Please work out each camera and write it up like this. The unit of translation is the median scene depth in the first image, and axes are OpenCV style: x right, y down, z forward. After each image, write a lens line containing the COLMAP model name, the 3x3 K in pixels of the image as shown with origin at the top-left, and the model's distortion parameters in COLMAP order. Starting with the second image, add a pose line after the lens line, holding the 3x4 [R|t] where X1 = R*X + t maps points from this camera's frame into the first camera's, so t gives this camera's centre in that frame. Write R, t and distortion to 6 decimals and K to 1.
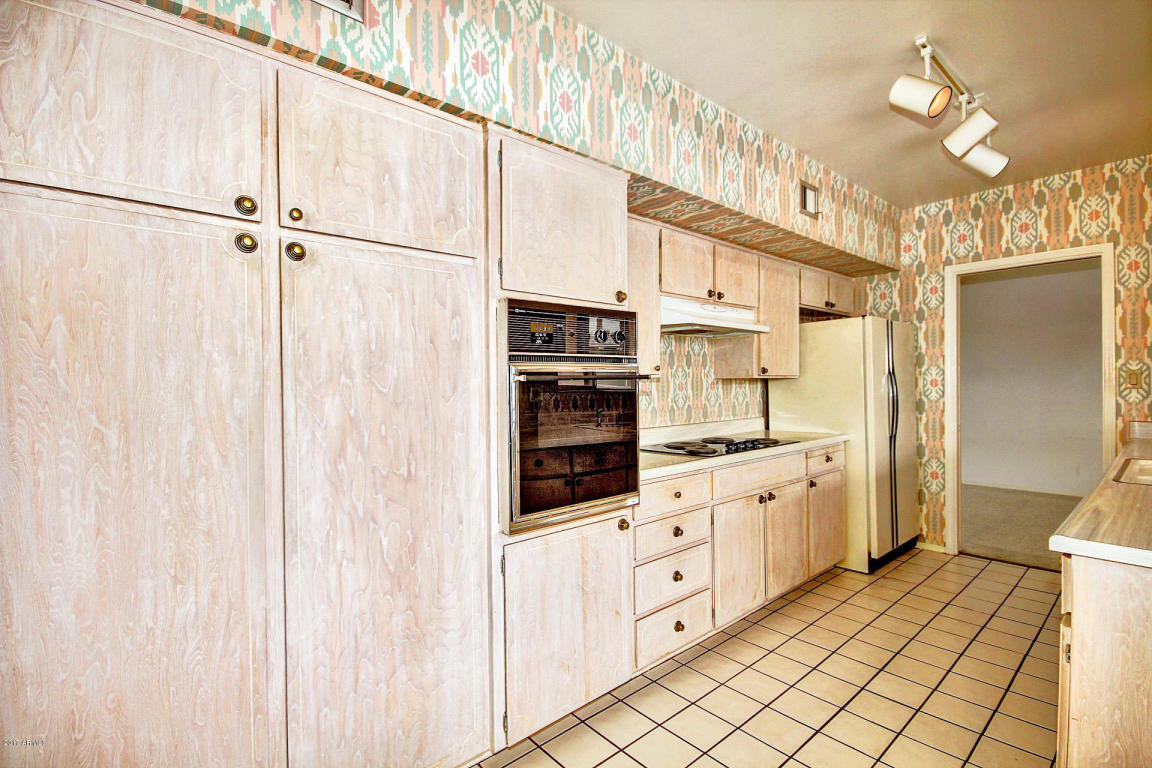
lens RADIAL K [[529.0, 0, 595.1], [0, 529.0, 387.8], [0, 0, 1]] dist [-0.001526, -0.005491]
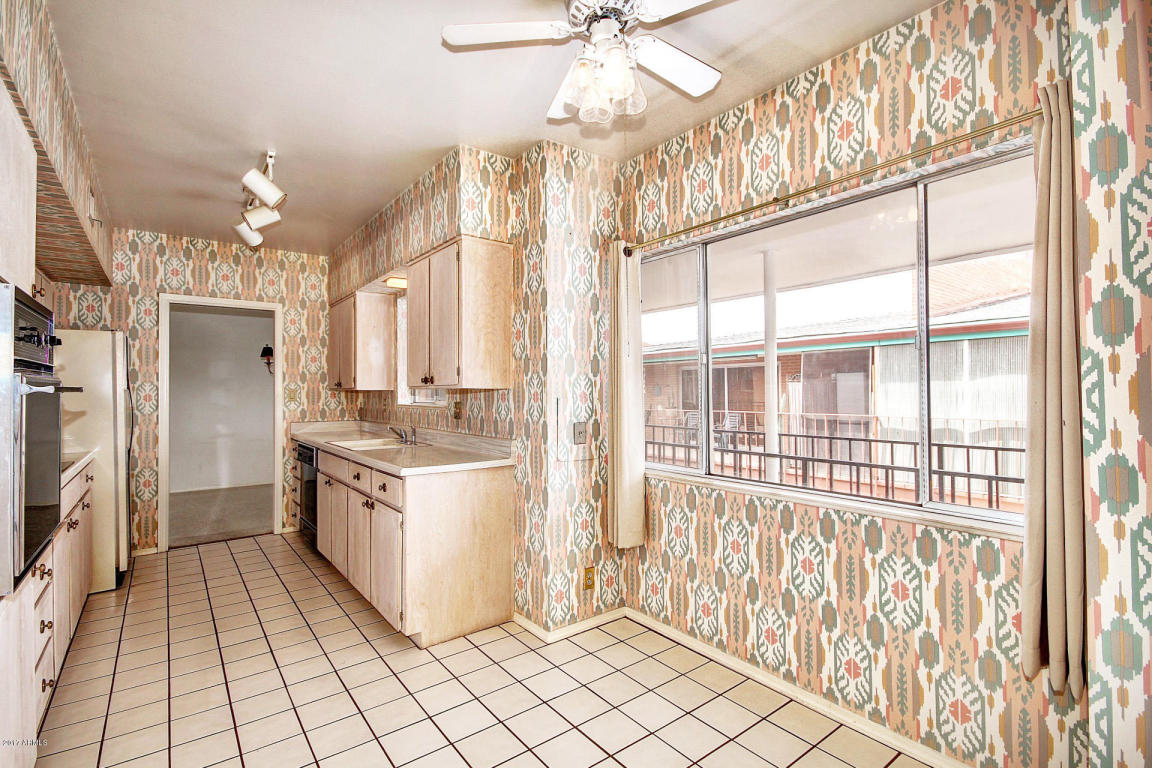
lens RADIAL K [[529.0, 0, 579.0], [0, 529.0, 387.0], [0, 0, 1]] dist [-0.001526, -0.005491]
pose [[0.060376, 0.021341, 0.997948, -0.409928], [0.013686, 0.999660, -0.022205, 0.004989], [-0.998082, 0.014999, 0.060063, 0.058356]]
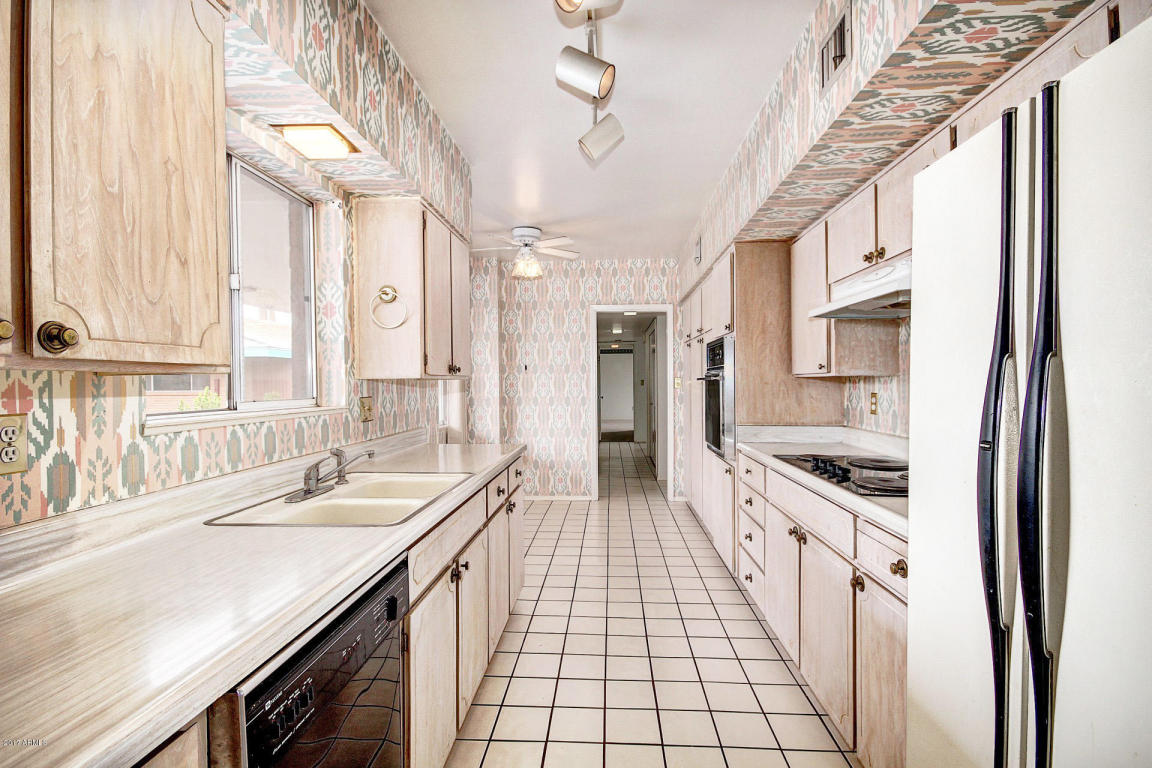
lens RADIAL K [[529.0, 0, 585.0], [0, 529.0, 385.6], [0, 0, 1]] dist [-0.001526, -0.005491]
pose [[-0.695118, 0.021982, -0.718560, 0.839075], [0.009616, 0.999727, 0.021281, -0.019244], [0.718832, 0.007883, -0.695139, 1.017148]]
